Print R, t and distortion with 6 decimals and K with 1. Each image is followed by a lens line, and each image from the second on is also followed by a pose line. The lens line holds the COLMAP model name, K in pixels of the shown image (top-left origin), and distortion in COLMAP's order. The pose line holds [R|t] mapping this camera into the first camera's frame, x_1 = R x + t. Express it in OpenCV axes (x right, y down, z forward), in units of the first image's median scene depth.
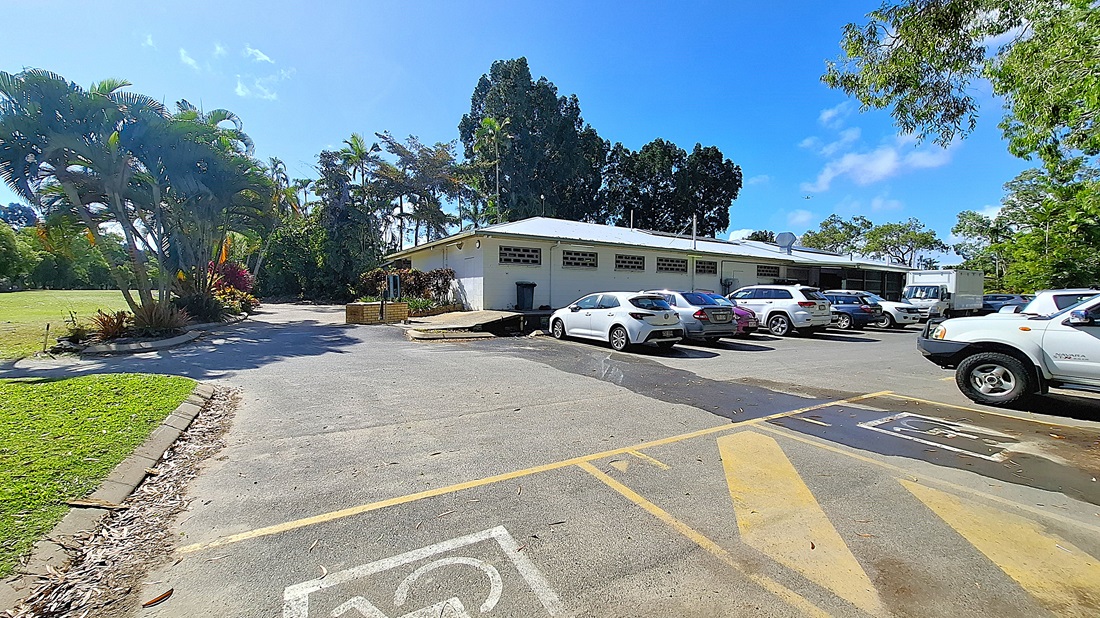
lens RADIAL K [[430.0, 0, 549.3], [0, 430.0, 311.6], [0, 0, 1]] dist [-0.002359, 0.000351]
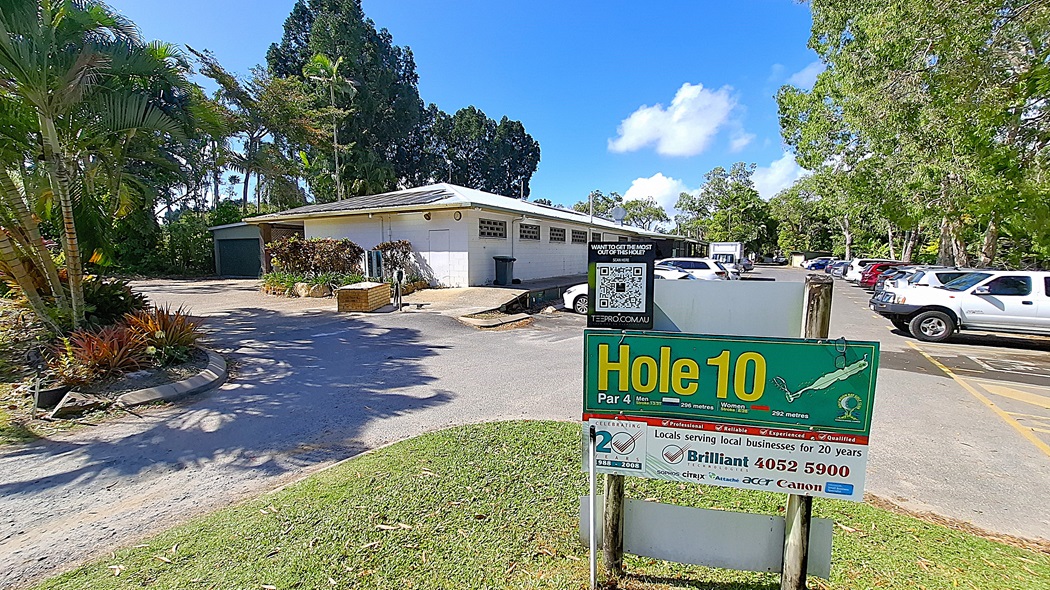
lens RADIAL K [[410.5, 0, 518.3], [0, 410.5, 293.4], [0, 0, 1]] dist [-0.002359, 0.000351]
pose [[0.886676, -0.050381, 0.459639, -0.220123], [0.021090, 0.997418, 0.068643, -0.022794], [-0.461911, -0.051170, 0.885449, 0.068752]]
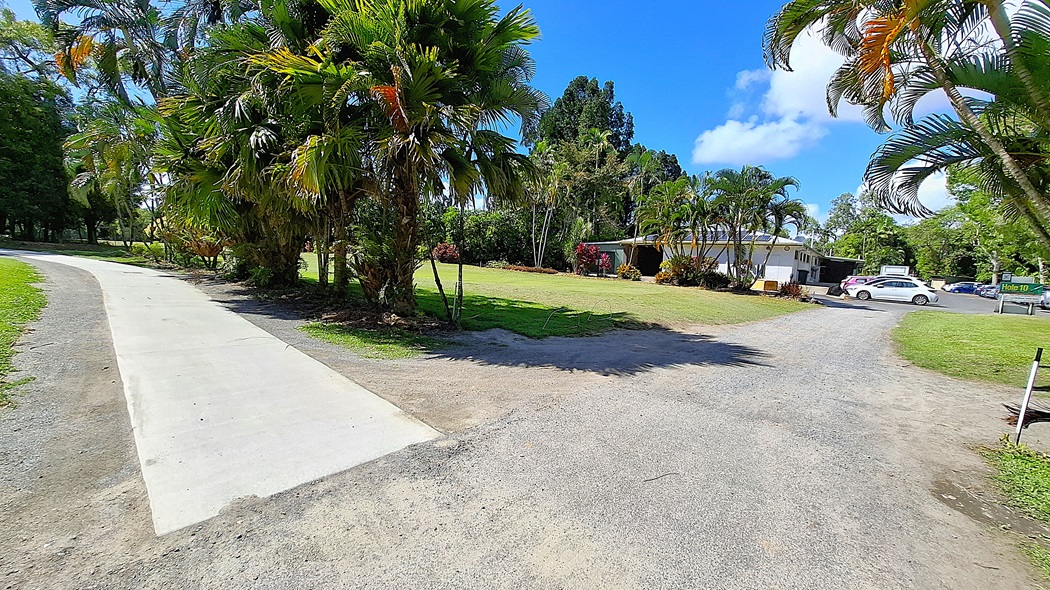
lens RADIAL K [[410.5, 0, 525.3], [0, 410.5, 298.0], [0, 0, 1]] dist [-0.002359, 0.000351]
pose [[0.949227, 0.007972, 0.314490, -0.839008], [-0.027351, 0.997985, 0.057255, -0.007234], [-0.313400, -0.062950, 0.947533, -0.155549]]
